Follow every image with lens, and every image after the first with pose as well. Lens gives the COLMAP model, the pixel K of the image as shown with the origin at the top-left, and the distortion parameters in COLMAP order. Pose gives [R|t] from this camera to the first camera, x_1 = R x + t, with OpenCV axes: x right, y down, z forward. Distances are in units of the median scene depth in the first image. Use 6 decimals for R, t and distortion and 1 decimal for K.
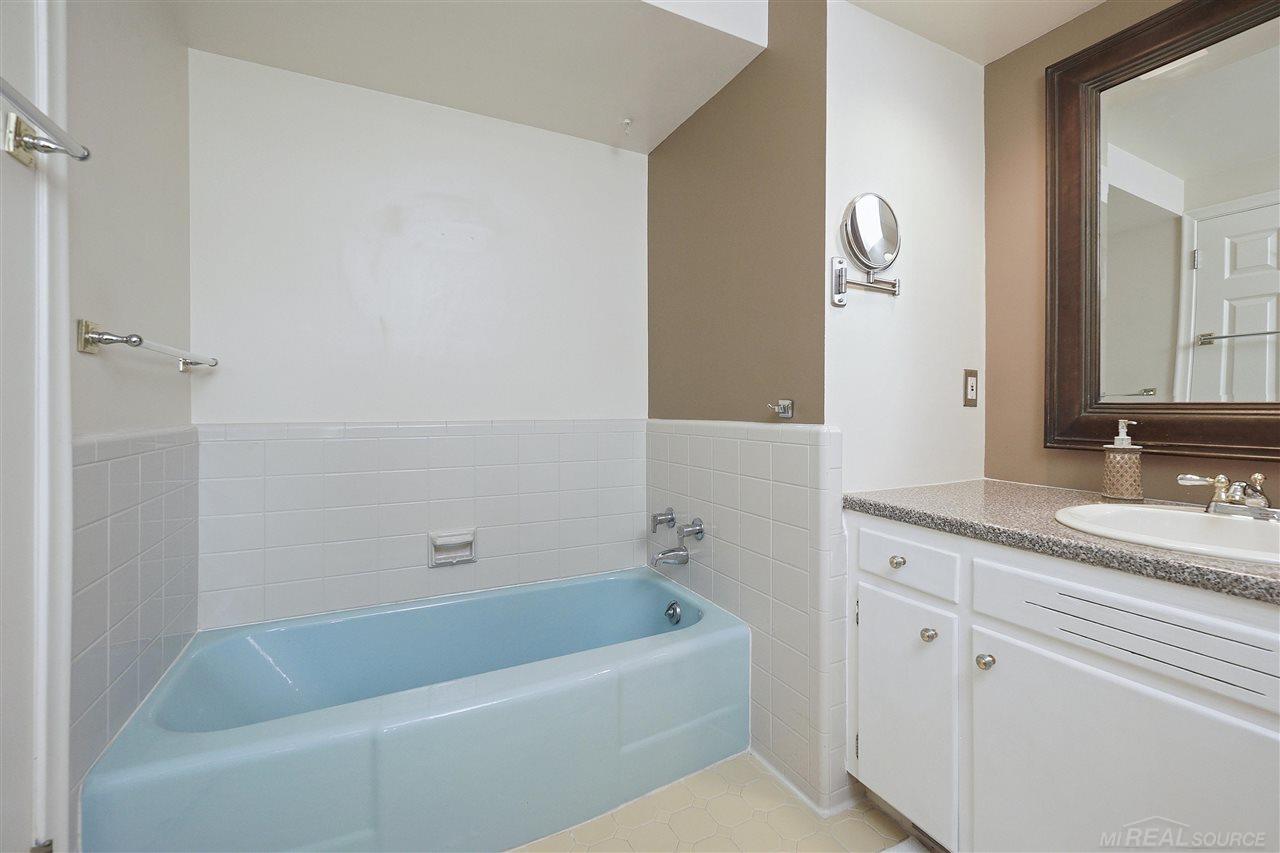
lens RADIAL K [[544.6, 0, 641.7], [0, 544.6, 400.4], [0, 0, 1]] dist [-0.000628, -0.000124]
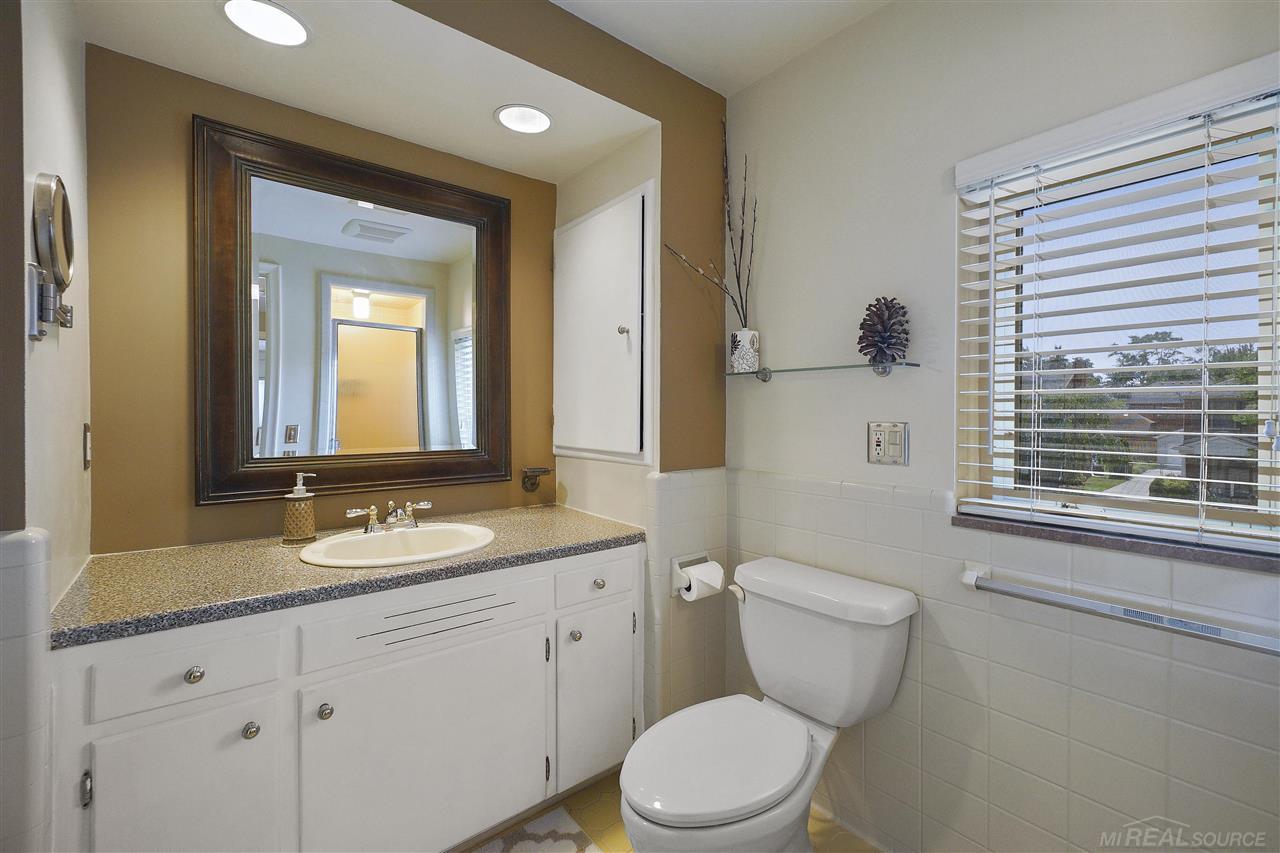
lens RADIAL K [[549.8, 0, 640.0], [0, 549.8, 426.5], [0, 0, 1]] dist [0.000126, 0.000059]
pose [[-0.214248, -0.021525, 0.976542, -0.474661], [-0.007135, 0.999765, 0.020472, -0.098949], [-0.976753, -0.002582, -0.214352, 0.524302]]
